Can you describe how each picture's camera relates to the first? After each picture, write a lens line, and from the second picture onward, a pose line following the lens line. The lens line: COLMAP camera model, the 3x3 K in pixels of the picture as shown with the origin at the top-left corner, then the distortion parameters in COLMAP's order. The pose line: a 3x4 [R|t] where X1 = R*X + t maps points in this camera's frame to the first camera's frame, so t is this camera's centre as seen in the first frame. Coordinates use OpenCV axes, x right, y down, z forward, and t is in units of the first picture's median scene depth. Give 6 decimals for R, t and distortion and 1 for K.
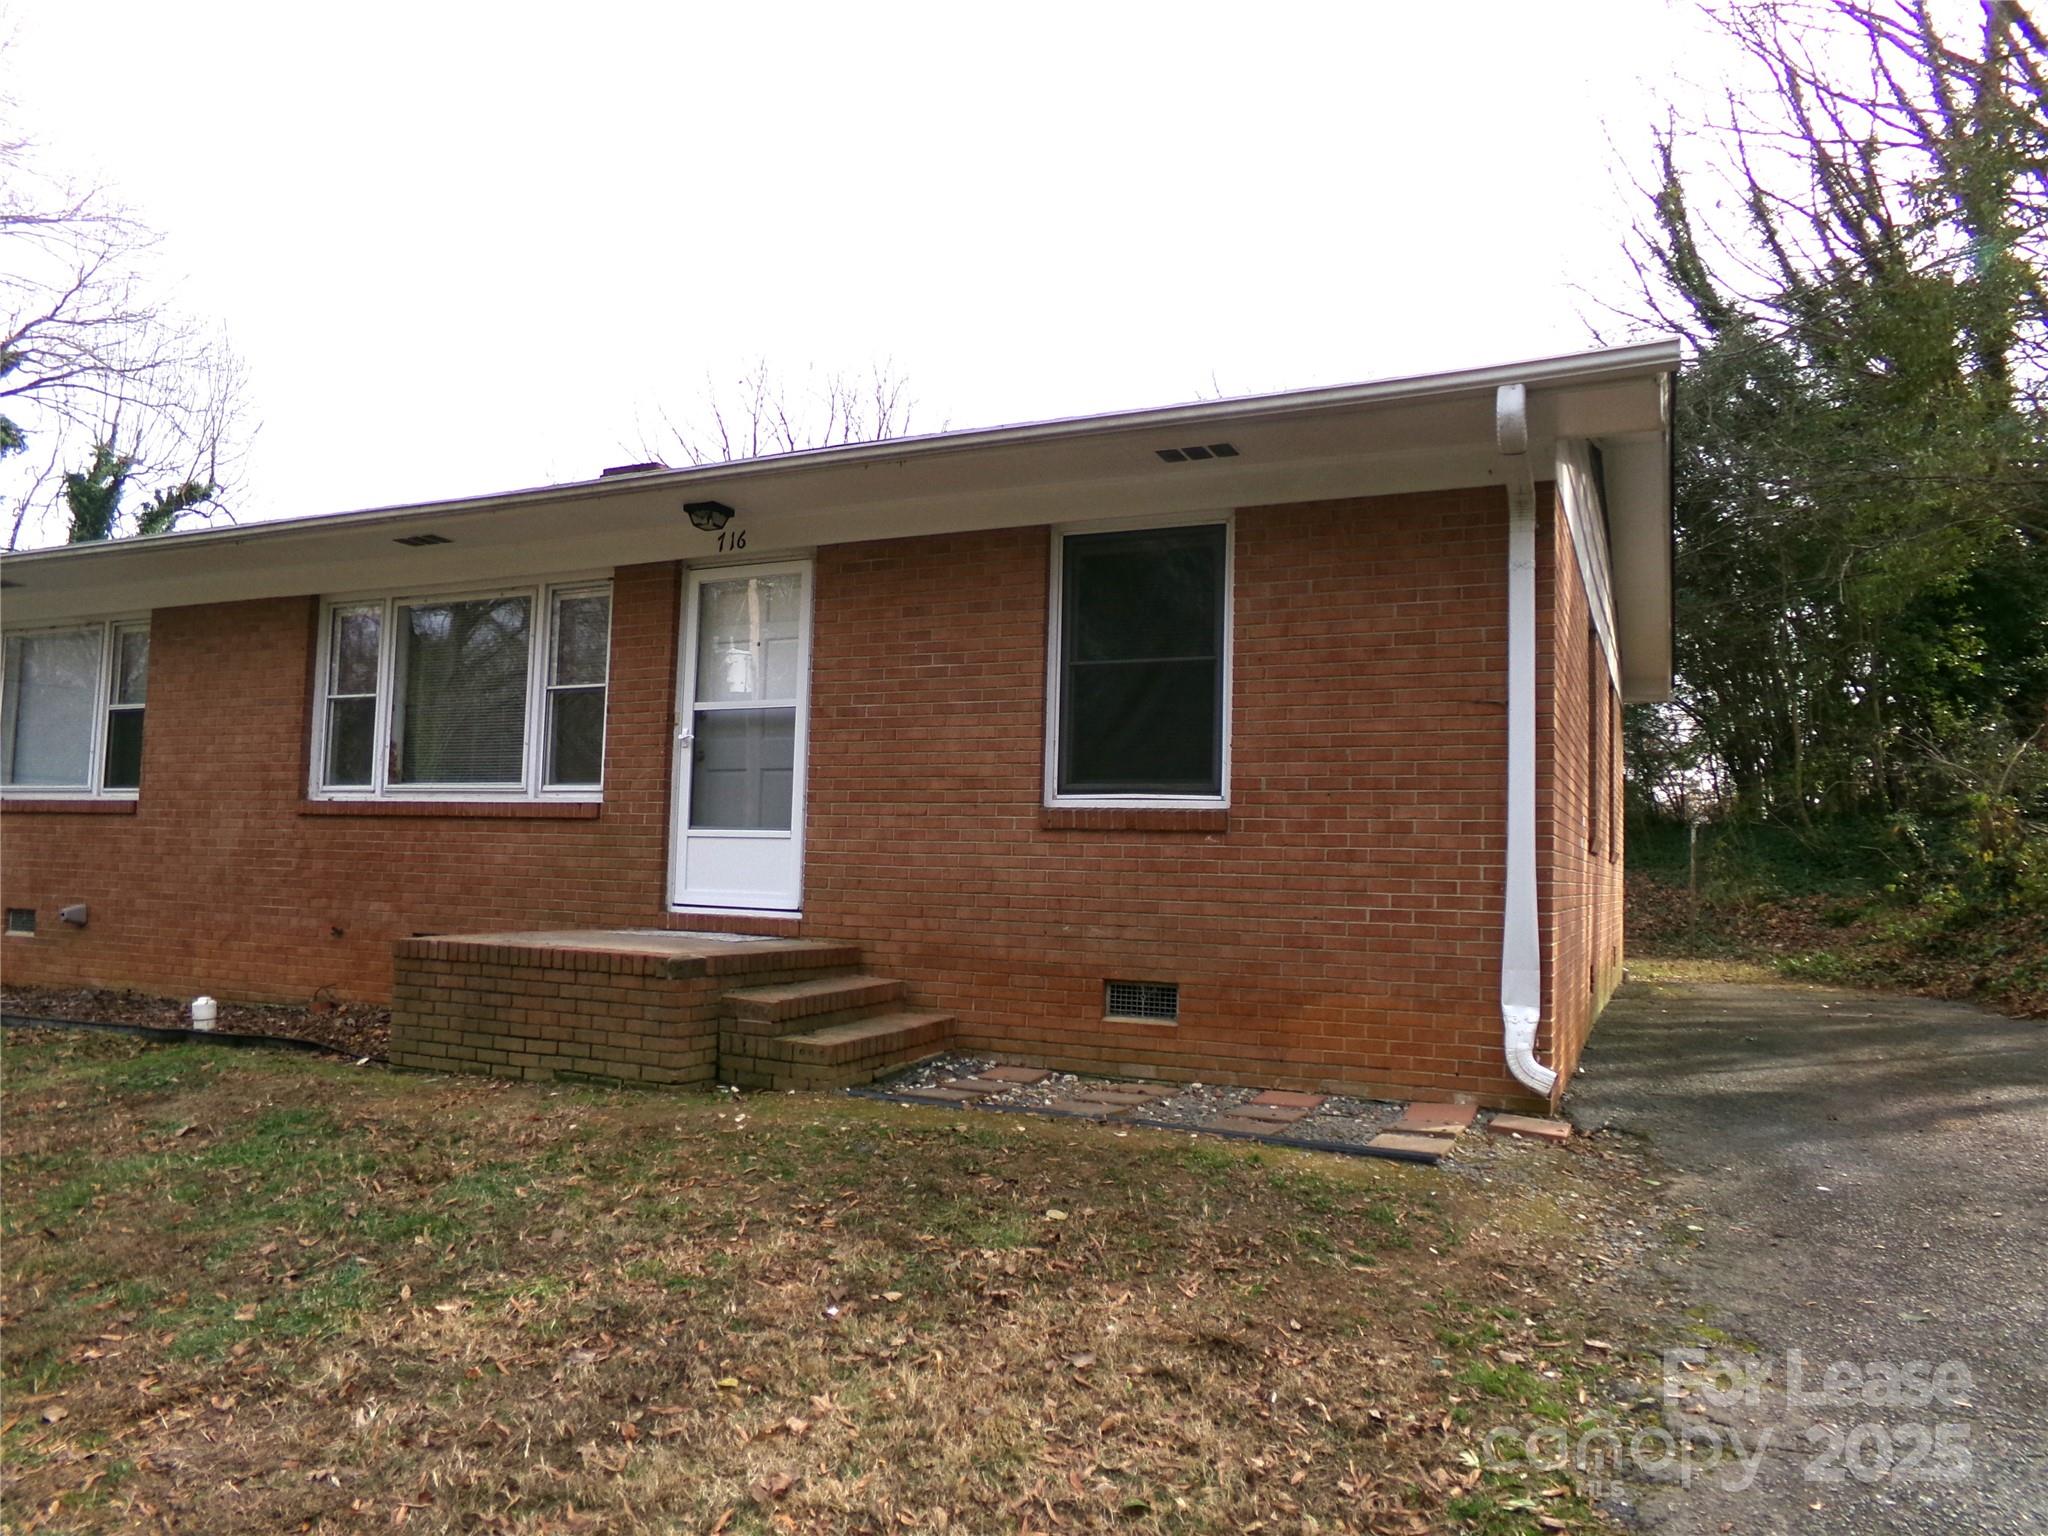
lens RADIAL K [[1436.3, 0, 1024.0], [0, 1436.3, 768.0], [0, 0, 1]] dist [-0.077983, 0.148970]
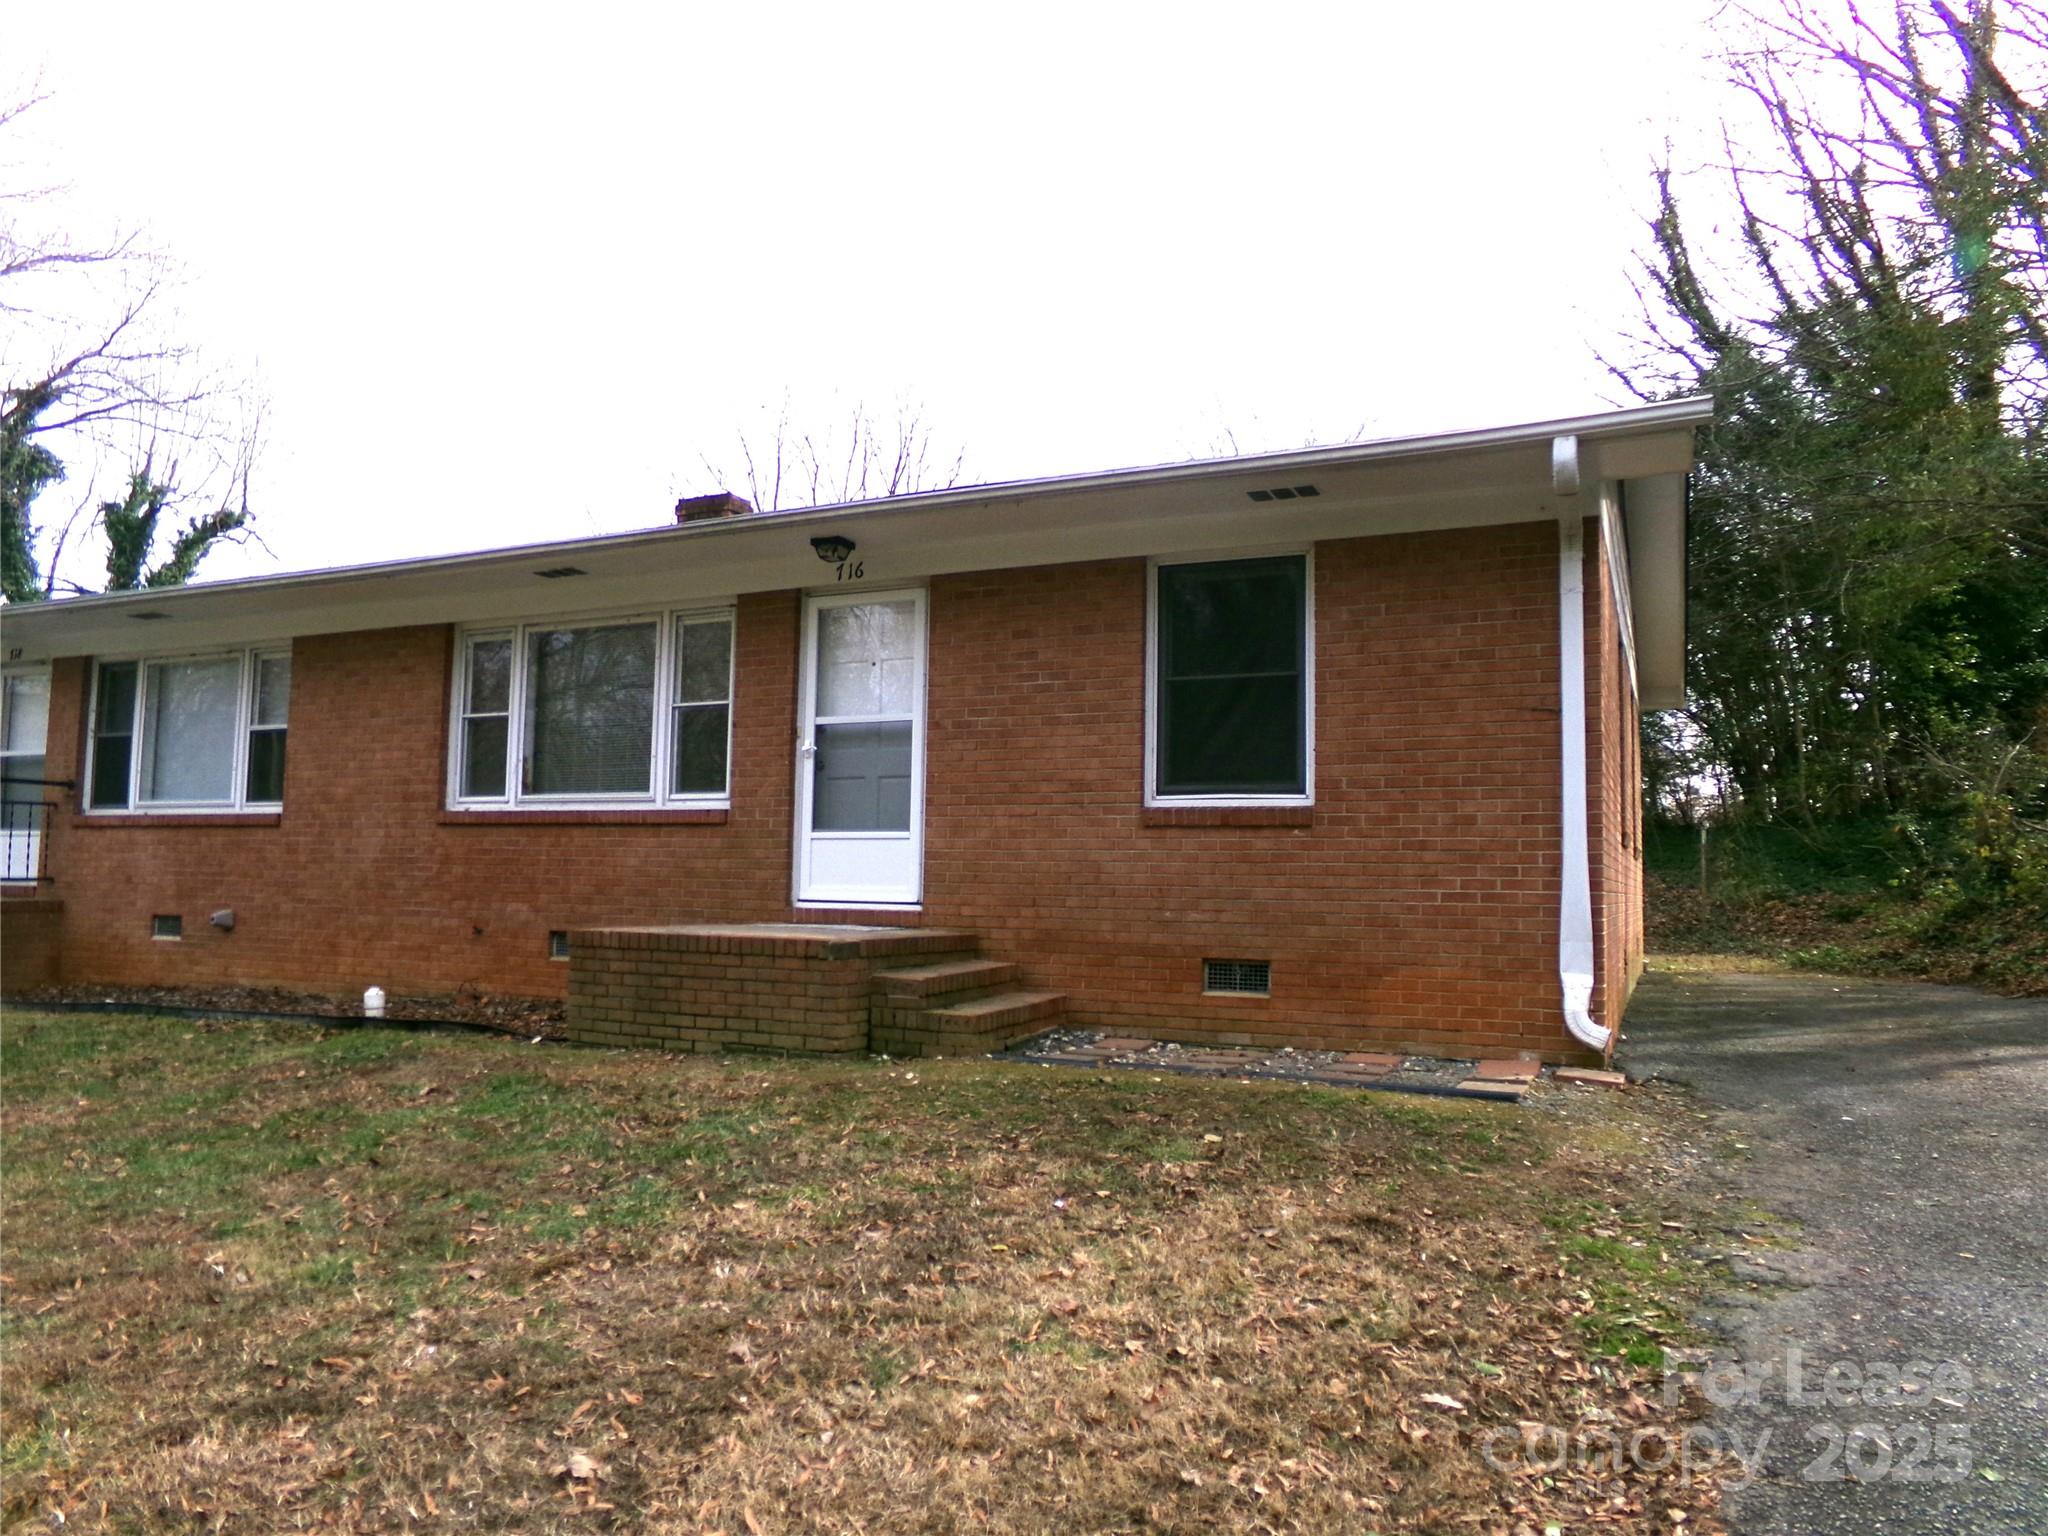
lens RADIAL K [[1442.2, 0, 1024.0], [0, 1442.2, 768.0], [0, 0, 1]] dist [-0.078204, 0.159134]
pose [[0.999943, -0.009868, 0.004148, -0.078940], [0.009913, 0.999892, -0.010874, 0.007538], [-0.004040, 0.010915, 0.999932, -0.120063]]
